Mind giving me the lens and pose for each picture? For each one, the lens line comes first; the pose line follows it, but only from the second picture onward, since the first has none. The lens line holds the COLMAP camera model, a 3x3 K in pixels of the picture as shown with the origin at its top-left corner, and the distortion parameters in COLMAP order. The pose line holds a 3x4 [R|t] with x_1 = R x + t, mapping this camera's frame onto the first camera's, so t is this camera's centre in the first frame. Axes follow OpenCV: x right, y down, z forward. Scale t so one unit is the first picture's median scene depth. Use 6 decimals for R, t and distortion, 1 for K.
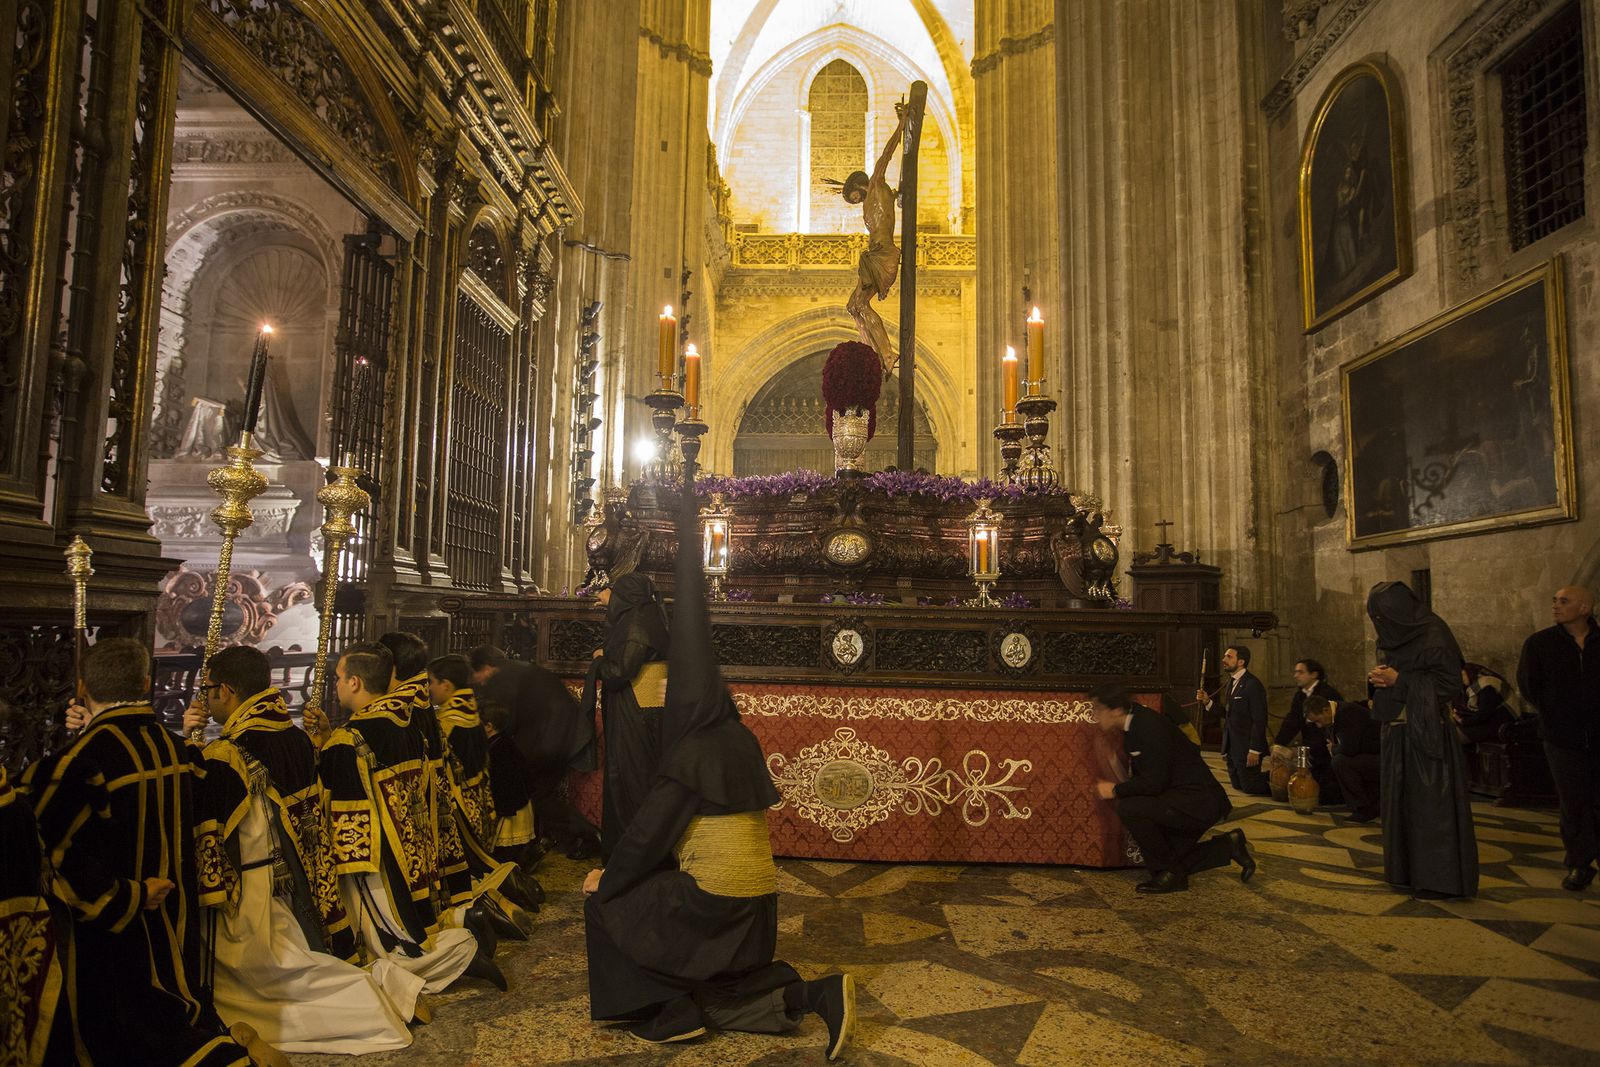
lens RADIAL K [[1006.0, 0, 803.5], [0, 1006.0, 524.6], [0, 0, 1]] dist [0.001489, 0.001484]
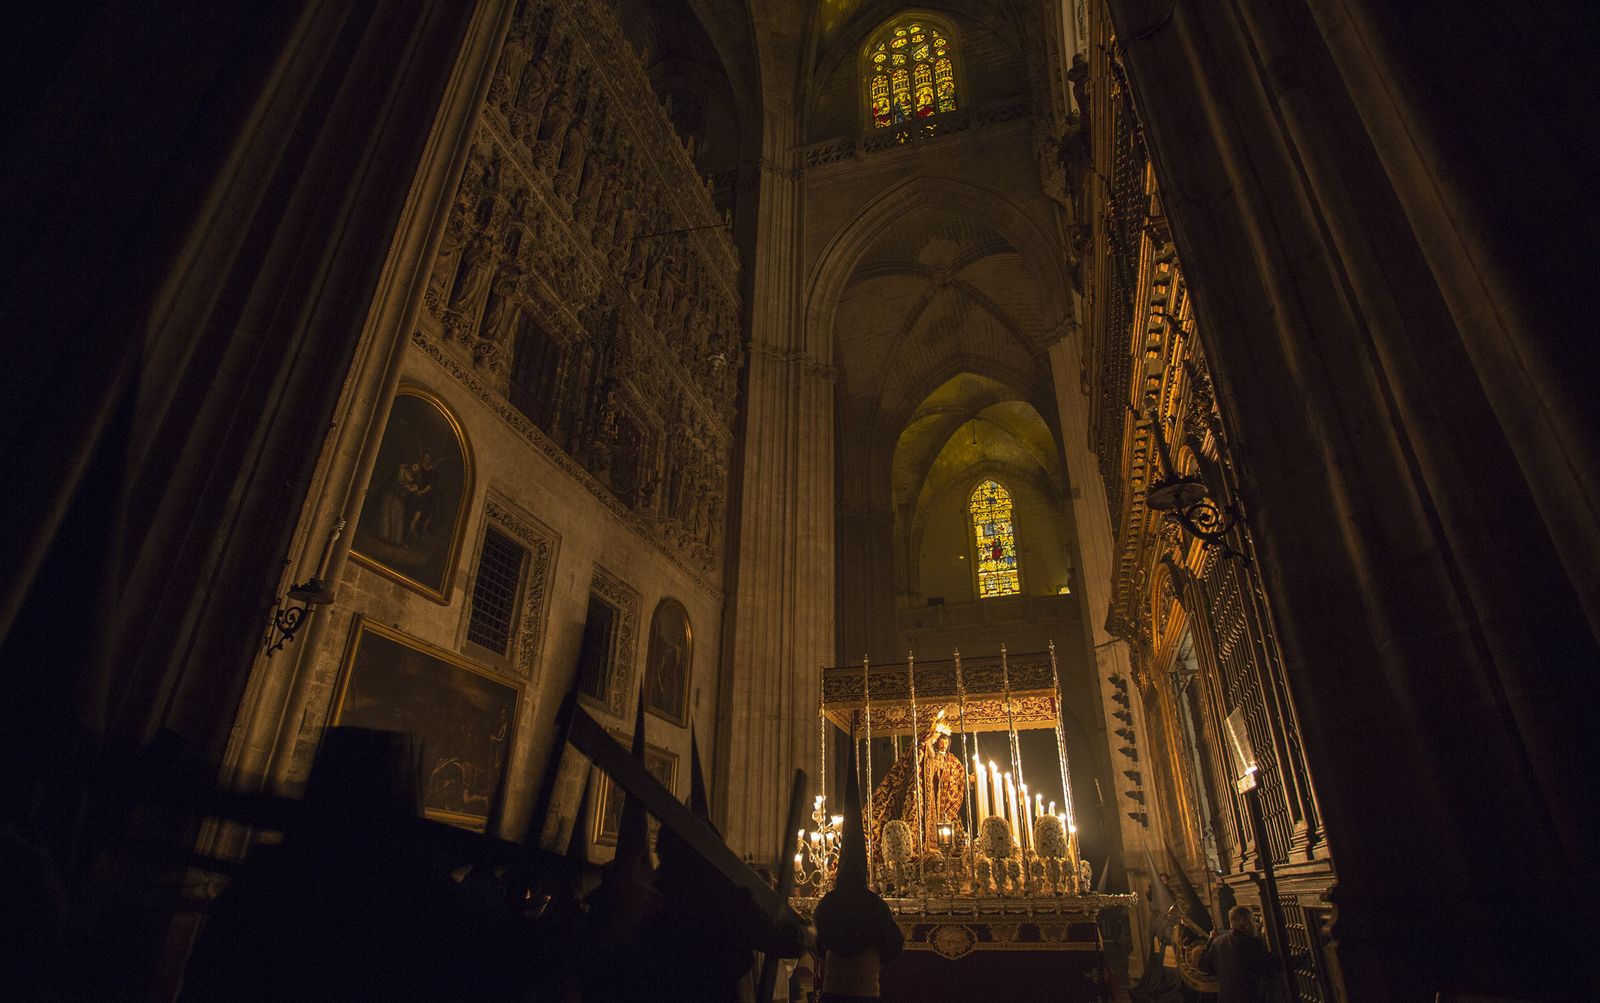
lens RADIAL K [[809.2, 0, 816.2], [0, 809.2, 493.4], [0, 0, 1]] dist [-0.081999, 0.049452]
pose [[-0.965037, 0.101171, 0.241803, -0.132035], [-0.046548, 0.841697, -0.537940, 0.151514], [-0.257949, -0.530387, -0.807559, 1.562966]]
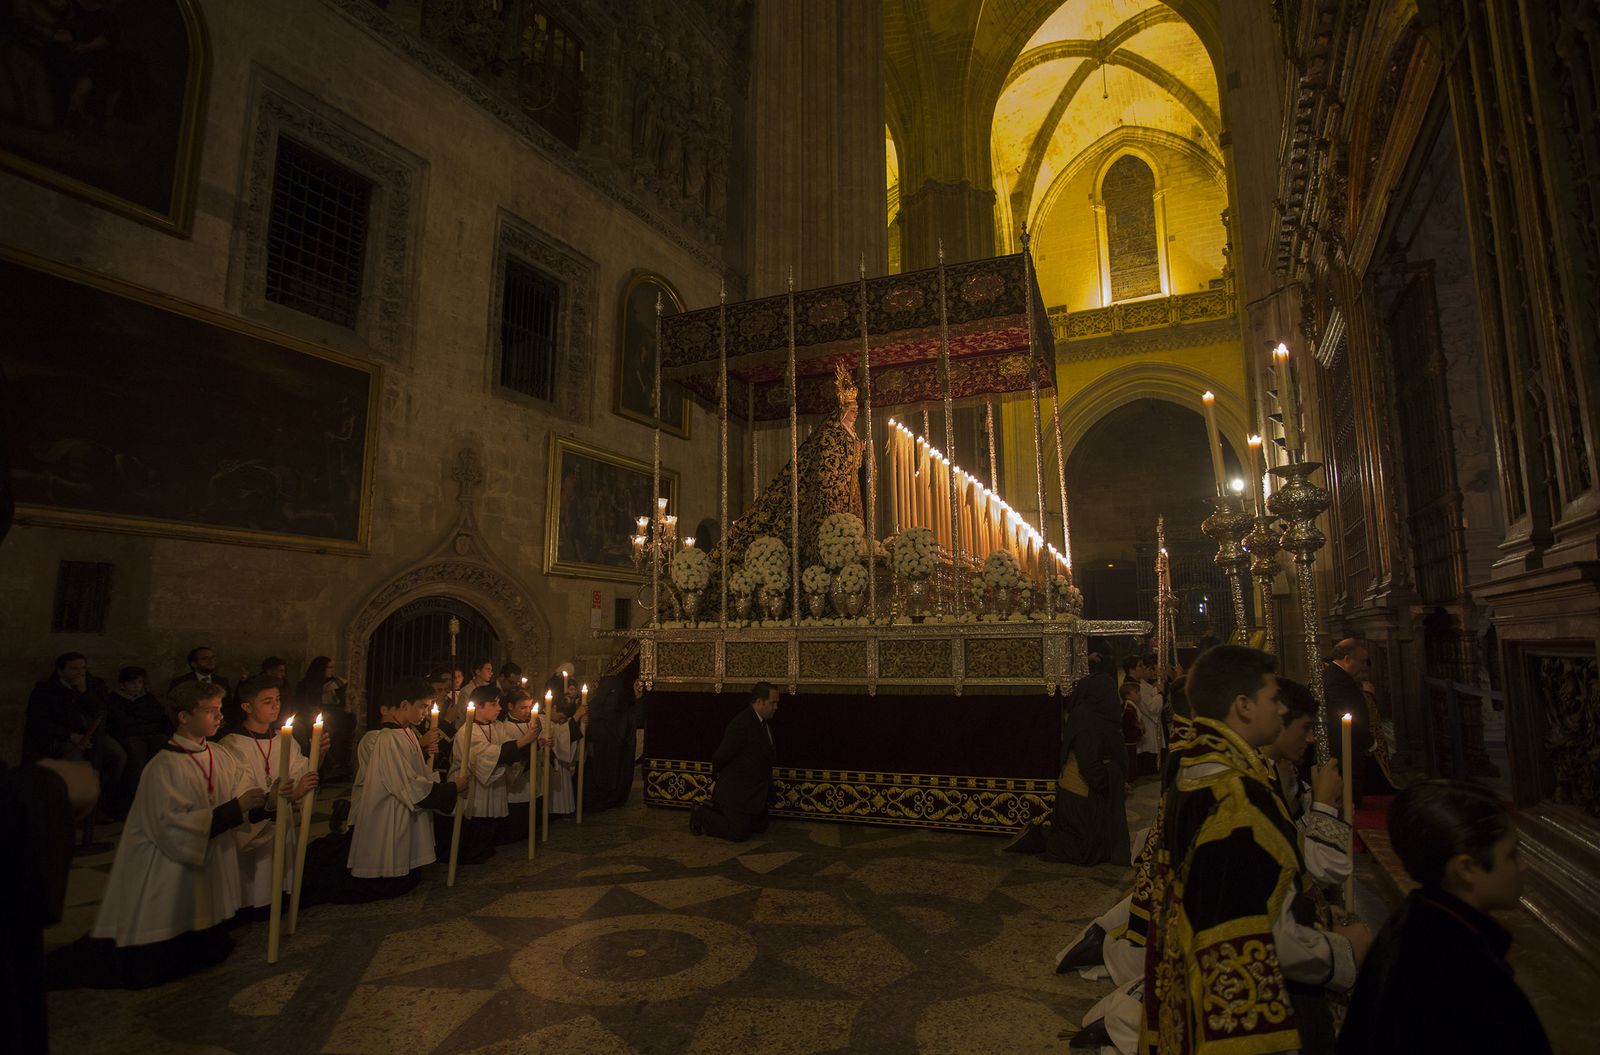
lens RADIAL K [[821.4, 0, 816.6], [0, 821.4, 532.4], [0, 0, 1]] dist [-0.065656, 0.027436]
pose [[-0.905171, 0.044819, 0.422677, -0.167830], [-0.052178, 0.975187, -0.215145, 0.111605], [-0.421832, -0.216798, -0.880373, 1.145410]]
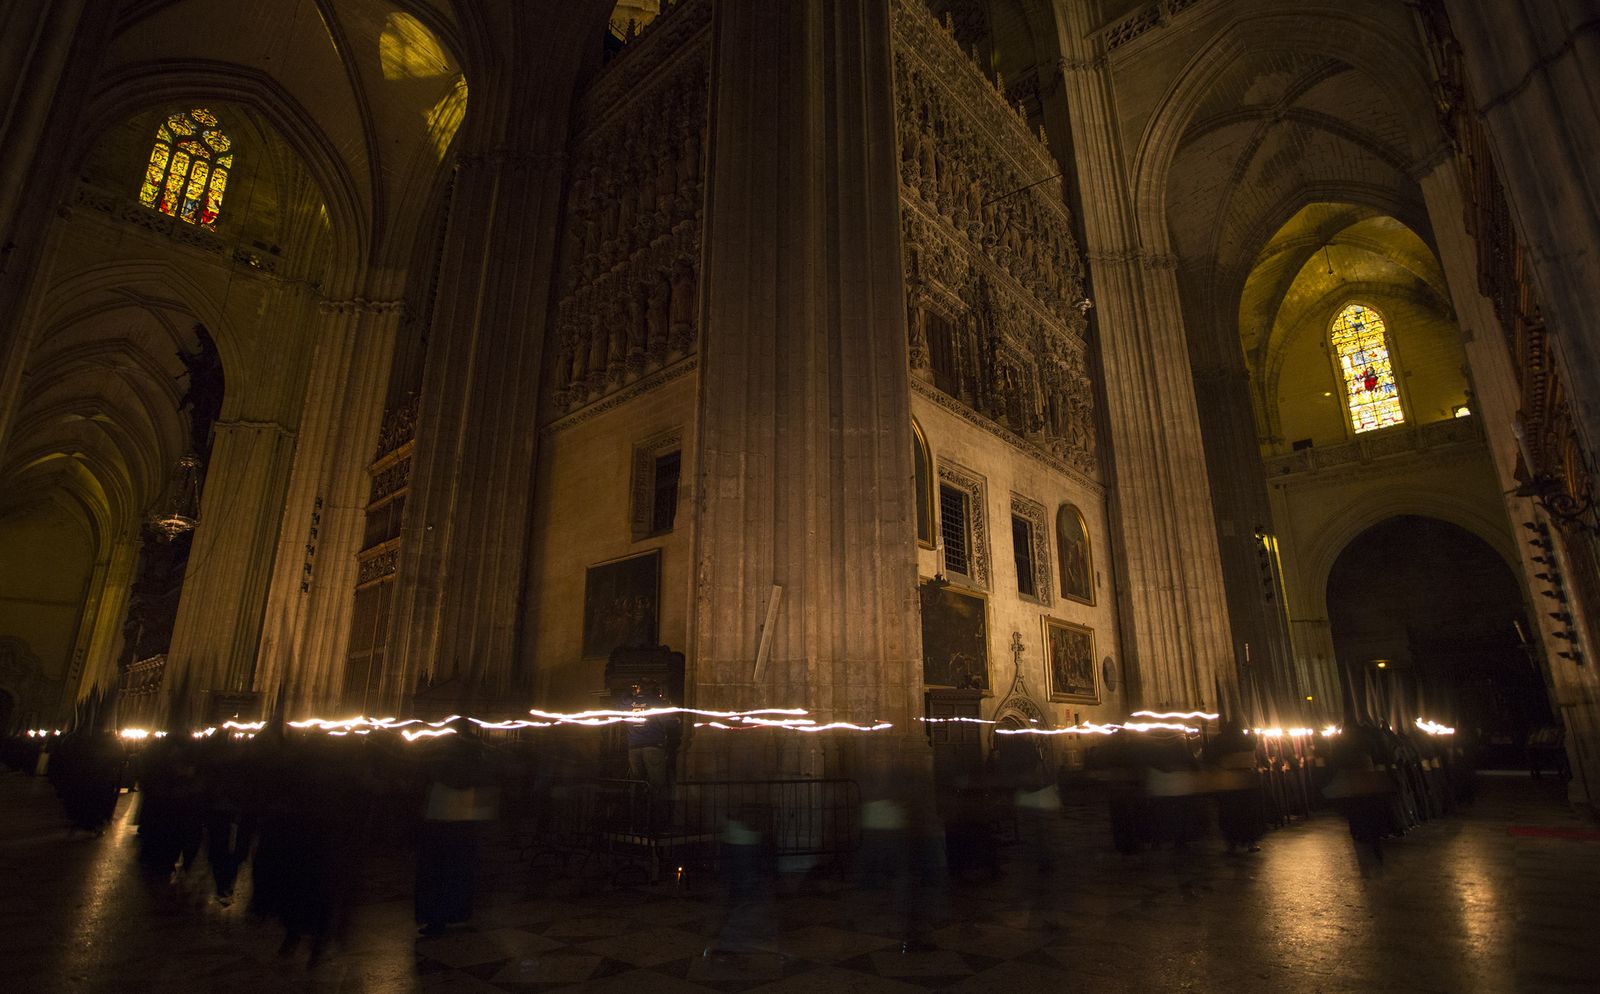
lens RADIAL K [[788.9, 0, 799.4], [0, 788.9, 512.7], [0, 0, 1]] dist [-0.066714, 0.028219]
pose [[-0.755926, 0.168824, 0.632514, -0.142190], [-0.077029, 0.936527, -0.342027, 0.186273], [-0.650110, -0.307270, -0.694941, 1.918359]]
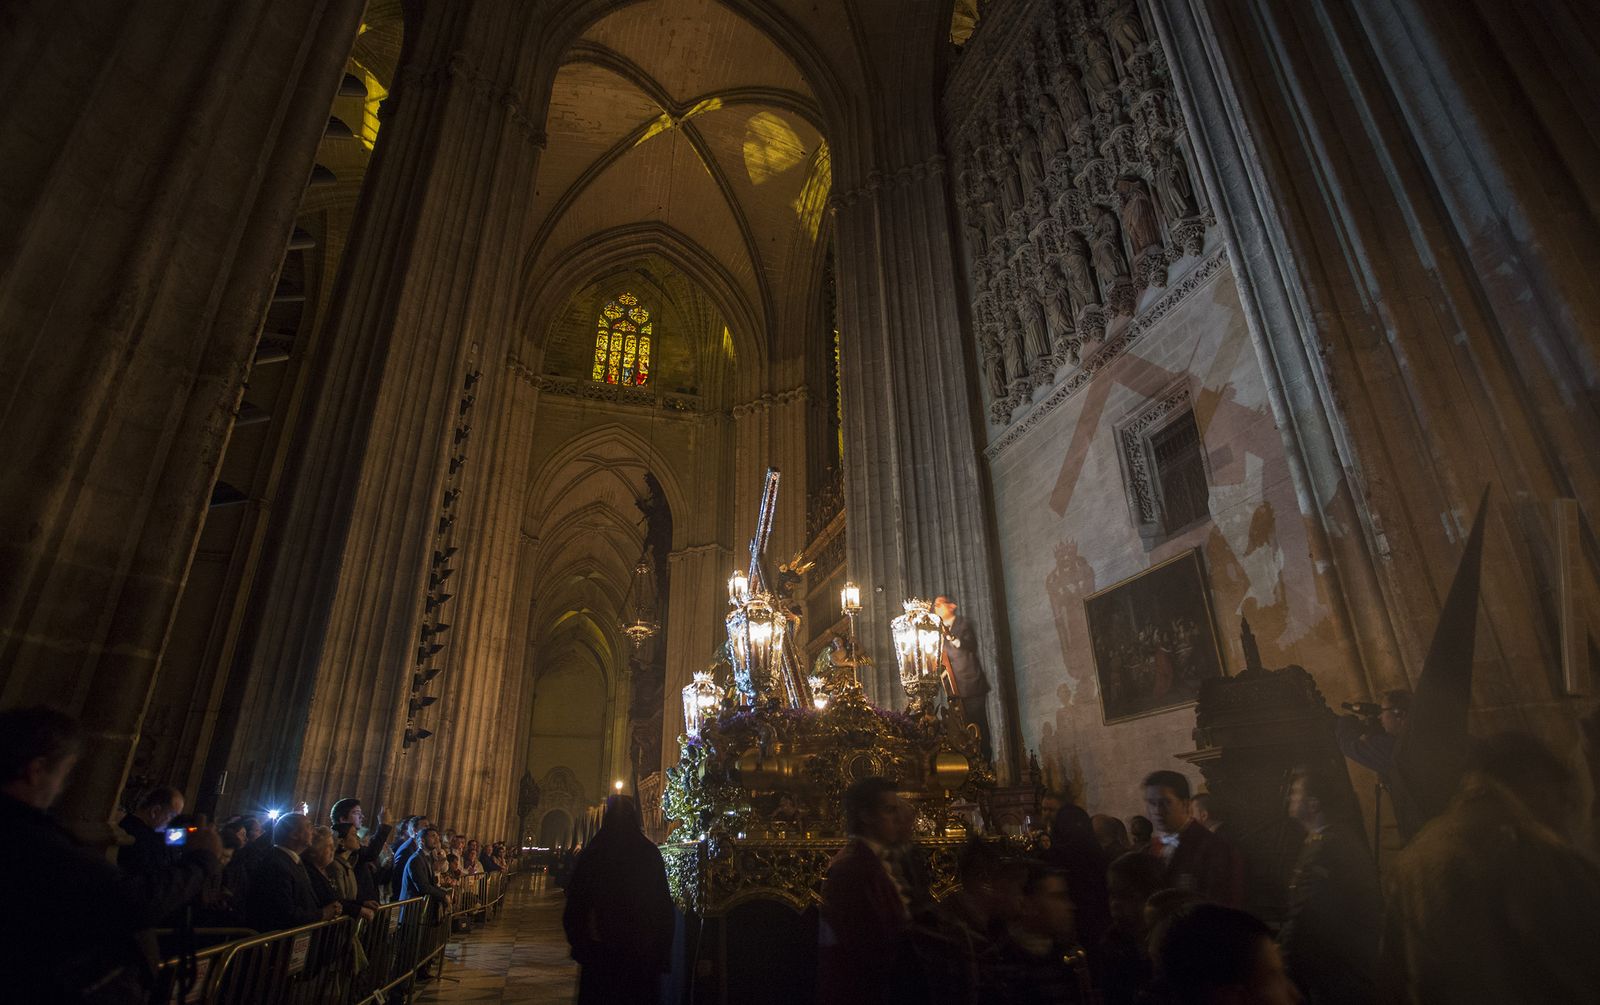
lens RADIAL K [[801.1, 0, 800.0], [0, 801.1, 502.5], [0, 0, 1]] dist [-0.078684, 0.029836]
pose [[-0.318587, 0.368437, 0.873359, 0.187229], [-0.090488, 0.905339, -0.414937, 0.181142], [-0.943565, -0.211222, -0.255090, 1.817930]]
